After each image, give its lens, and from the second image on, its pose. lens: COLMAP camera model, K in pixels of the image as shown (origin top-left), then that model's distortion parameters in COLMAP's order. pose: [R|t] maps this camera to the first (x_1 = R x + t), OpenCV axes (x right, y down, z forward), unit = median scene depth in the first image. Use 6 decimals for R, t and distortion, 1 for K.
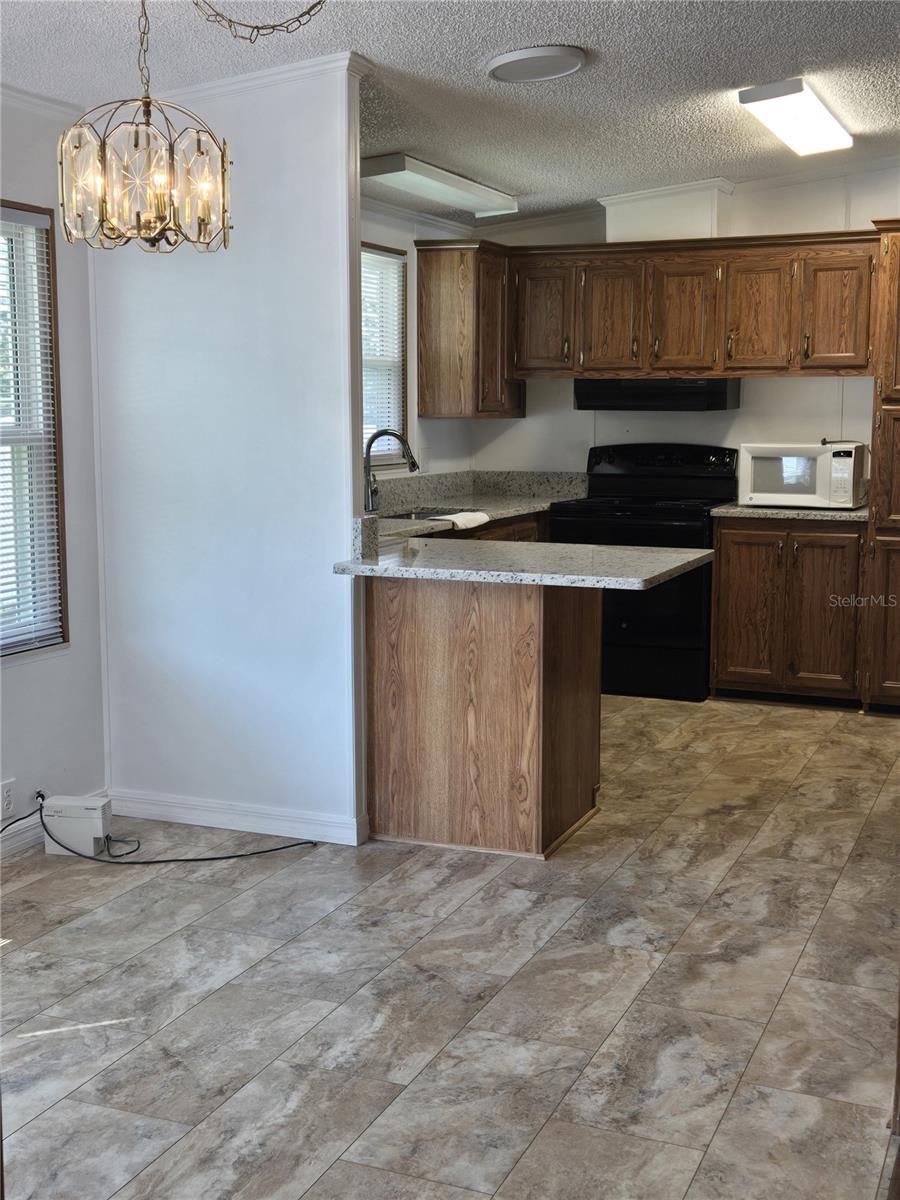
lens RADIAL K [[1331.8, 0, 464.7], [0, 1331.8, 572.3], [0, 0, 1]] dist [0.085269, -0.017658]
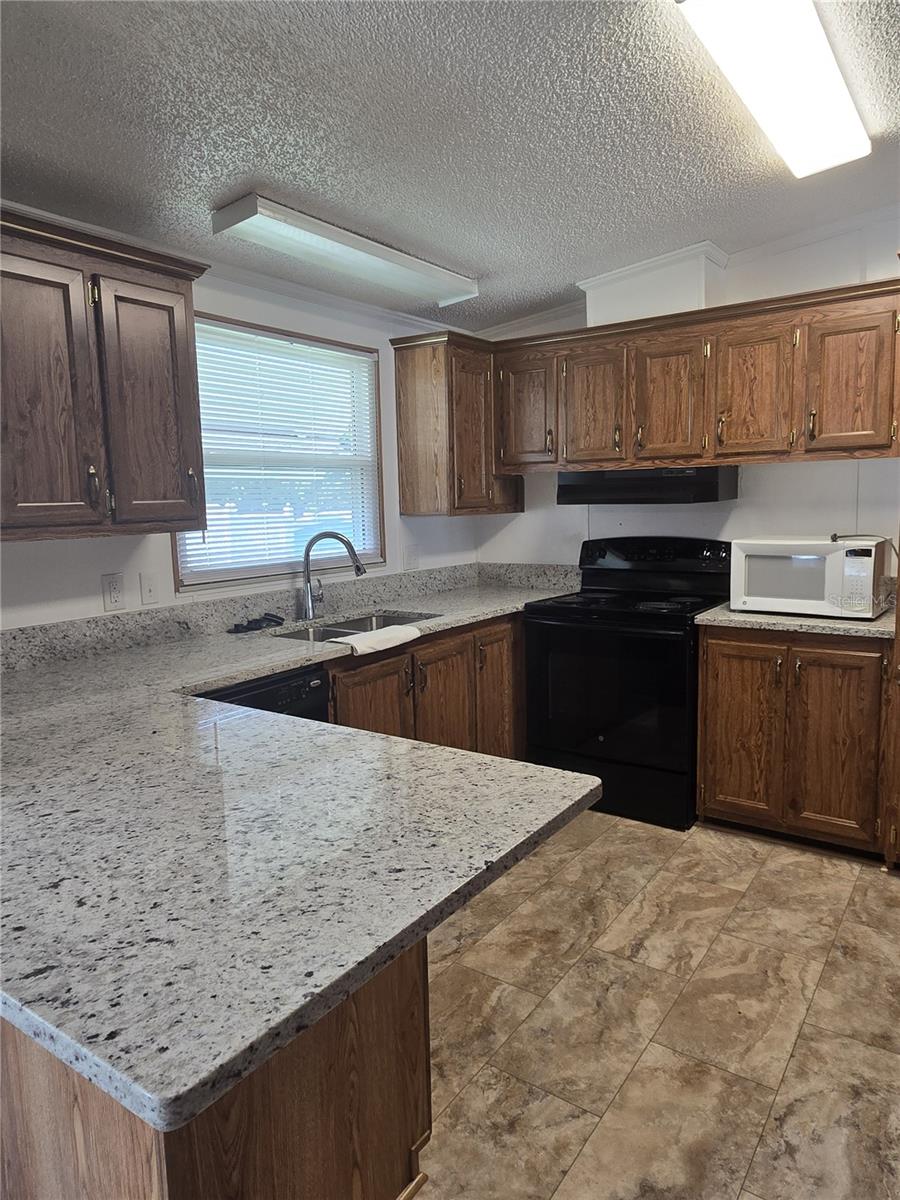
lens RADIAL K [[777.1, 0, 437.4], [0, 777.1, 595.3], [0, 0, 1]] dist [0.006110, -0.004432]
pose [[0.976865, 0.001111, -0.213855, 0.125170], [-0.001543, 0.999997, -0.001855, -0.057891], [0.213852, 0.002142, 0.976864, 0.456451]]
